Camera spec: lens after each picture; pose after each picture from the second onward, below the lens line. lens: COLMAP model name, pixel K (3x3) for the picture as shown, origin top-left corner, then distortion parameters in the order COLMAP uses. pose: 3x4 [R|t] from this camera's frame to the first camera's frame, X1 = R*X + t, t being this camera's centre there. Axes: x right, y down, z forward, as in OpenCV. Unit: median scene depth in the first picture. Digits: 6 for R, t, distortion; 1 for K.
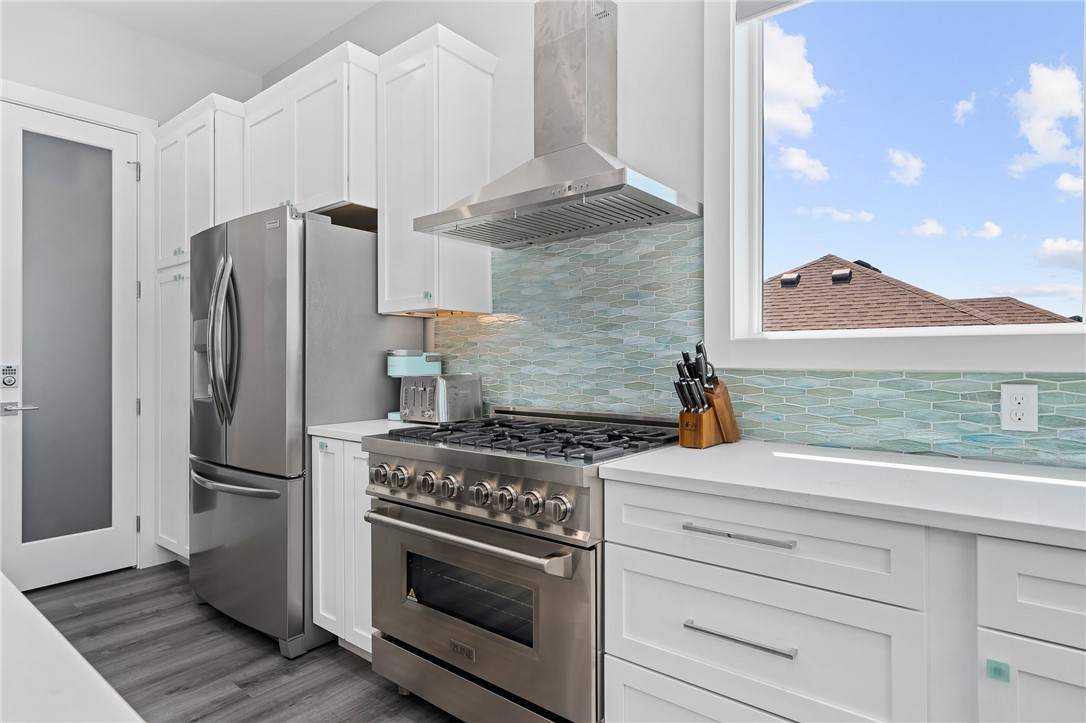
lens RADIAL K [[596.1, 0, 539.6], [0, 596.1, 357.3], [0, 0, 1]] dist [0.015322, -0.000610]
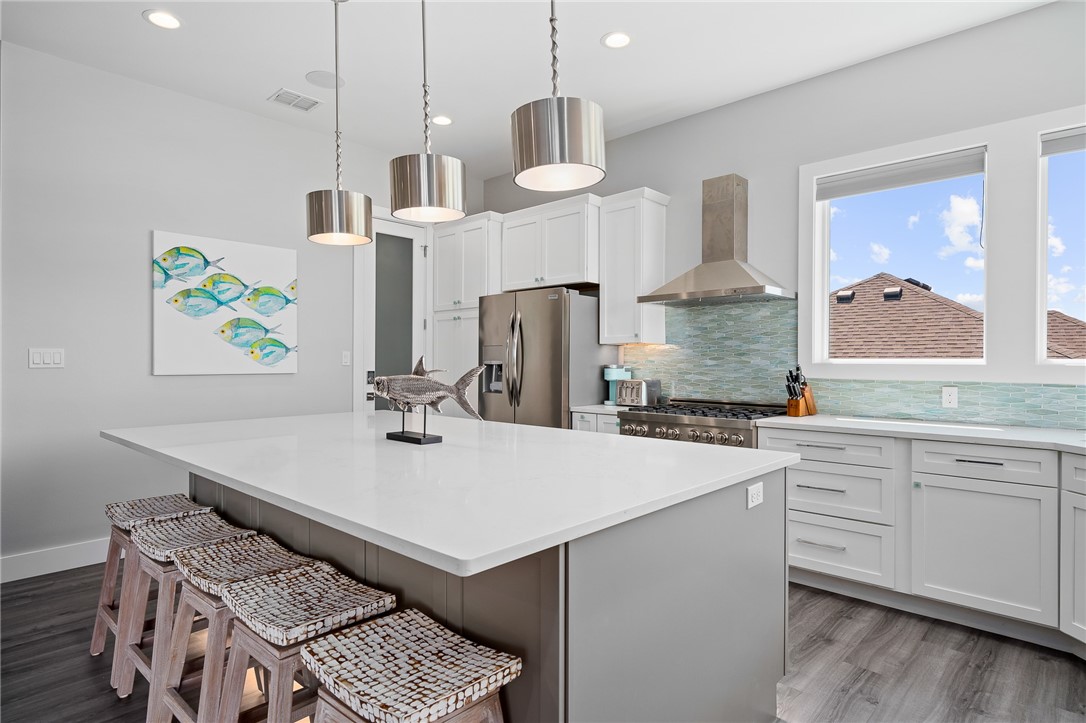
lens RADIAL K [[596.1, 0, 540.3], [0, 596.1, 361.4], [0, 0, 1]] dist [0.015322, -0.000610]
pose [[0.997228, 0.006940, -0.074079, -0.372983], [-0.006769, 0.999974, 0.002552, -0.030313], [0.074095, -0.002044, 0.997249, -0.896092]]
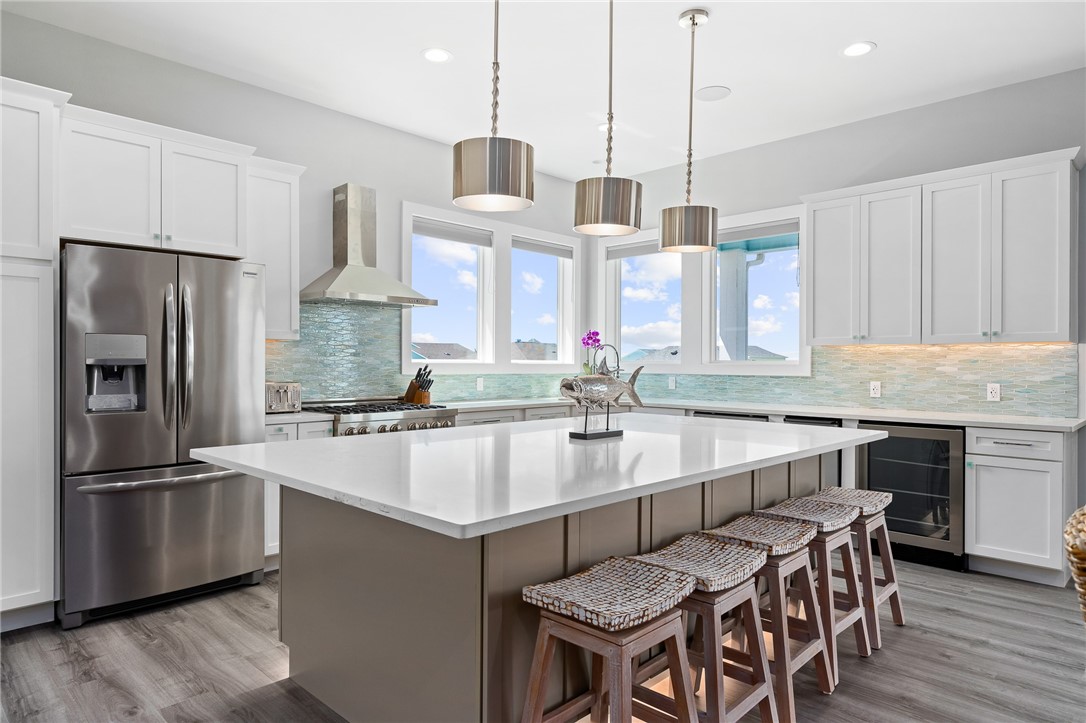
lens RADIAL K [[643.7, 0, 538.1], [0, 643.7, 359.9], [0, 0, 1]] dist [-0.006197, 0.000245]
pose [[0.091475, 0.009147, 0.995765, -1.970972], [-0.002937, 0.999956, -0.008915, -0.016855], [-0.995803, -0.002109, 0.091498, 0.214529]]
